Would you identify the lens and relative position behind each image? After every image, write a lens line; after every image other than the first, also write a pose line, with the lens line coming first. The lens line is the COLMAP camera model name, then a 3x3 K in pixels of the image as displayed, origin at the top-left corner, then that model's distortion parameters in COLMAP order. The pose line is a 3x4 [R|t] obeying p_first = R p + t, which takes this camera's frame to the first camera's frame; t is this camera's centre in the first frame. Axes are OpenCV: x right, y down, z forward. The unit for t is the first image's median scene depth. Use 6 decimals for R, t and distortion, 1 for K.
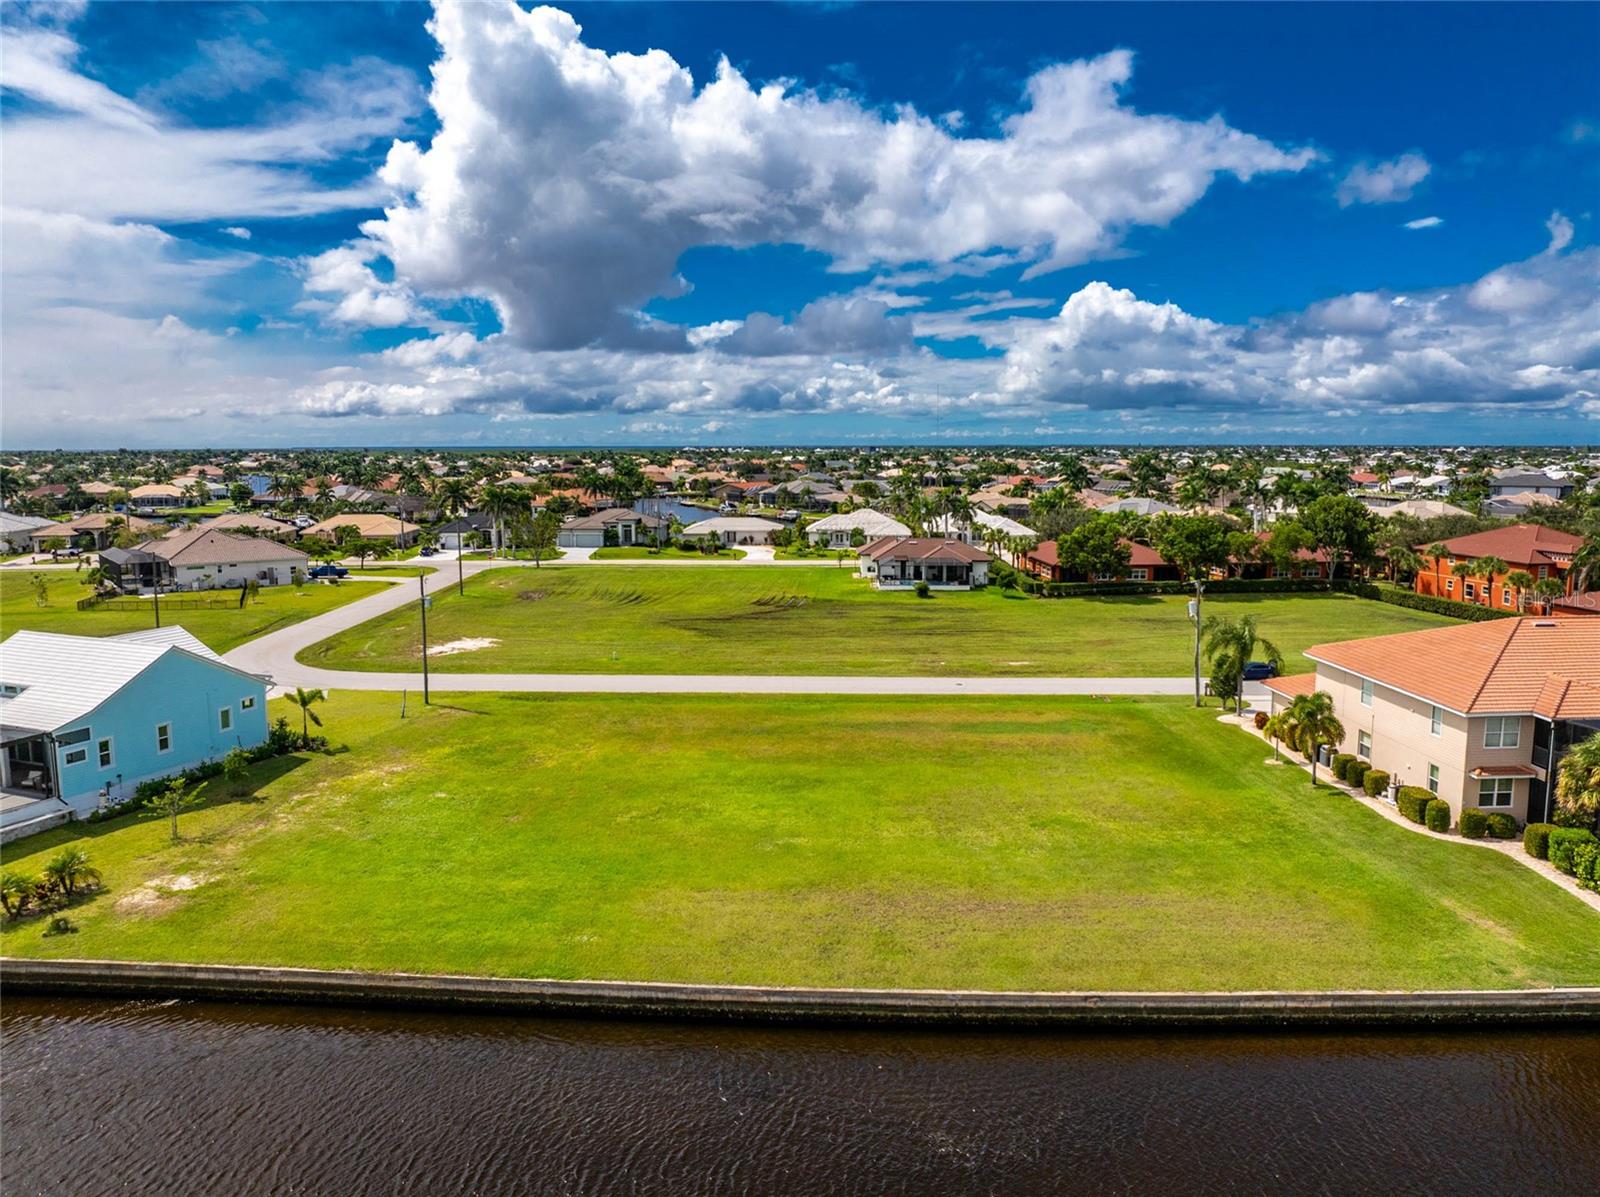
lens RADIAL K [[1160.3, 0, 801.9], [0, 1160.3, 519.2], [0, 0, 1]] dist [-0.044812, -0.001710]
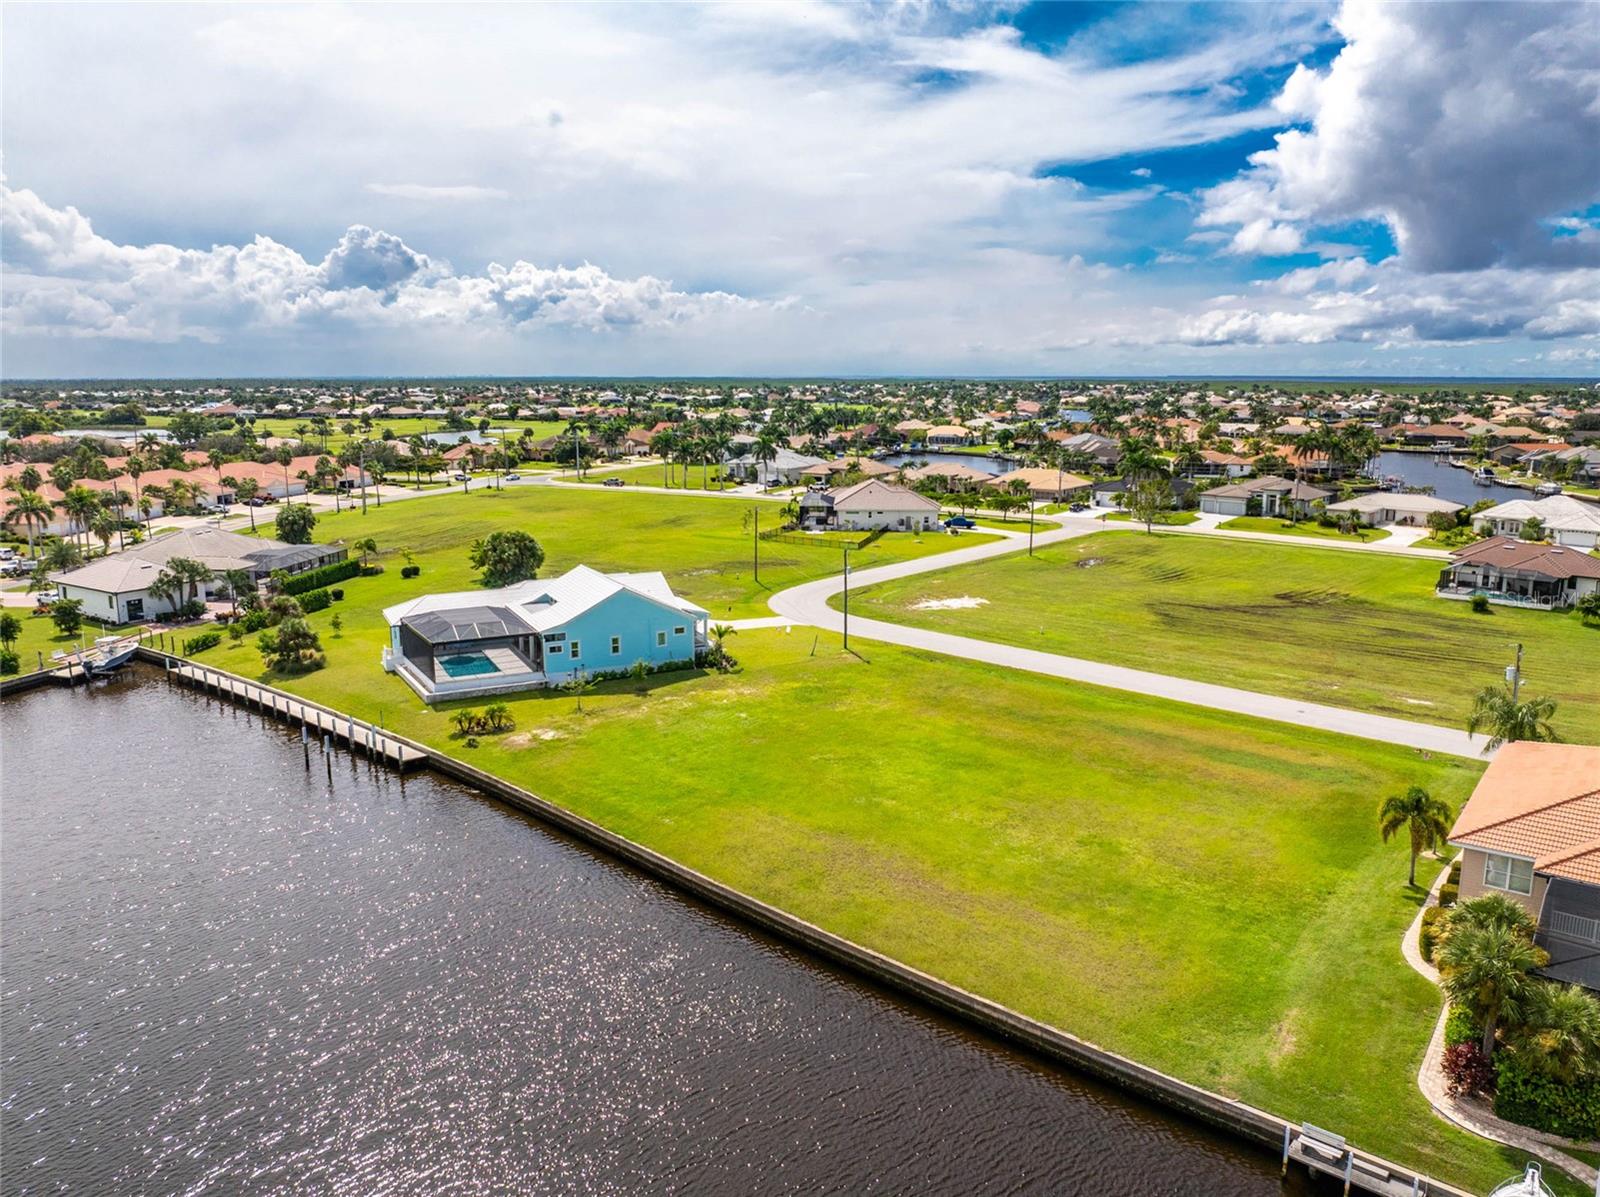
lens RADIAL K [[1160.3, 0, 801.9], [0, 1160.3, 519.2], [0, 0, 1]] dist [-0.044812, -0.001710]
pose [[0.749814, 0.083230, -0.656393, 0.292677], [-0.042852, 0.996083, 0.077352, -0.050469], [0.660260, -0.029872, 0.750443, -0.004116]]
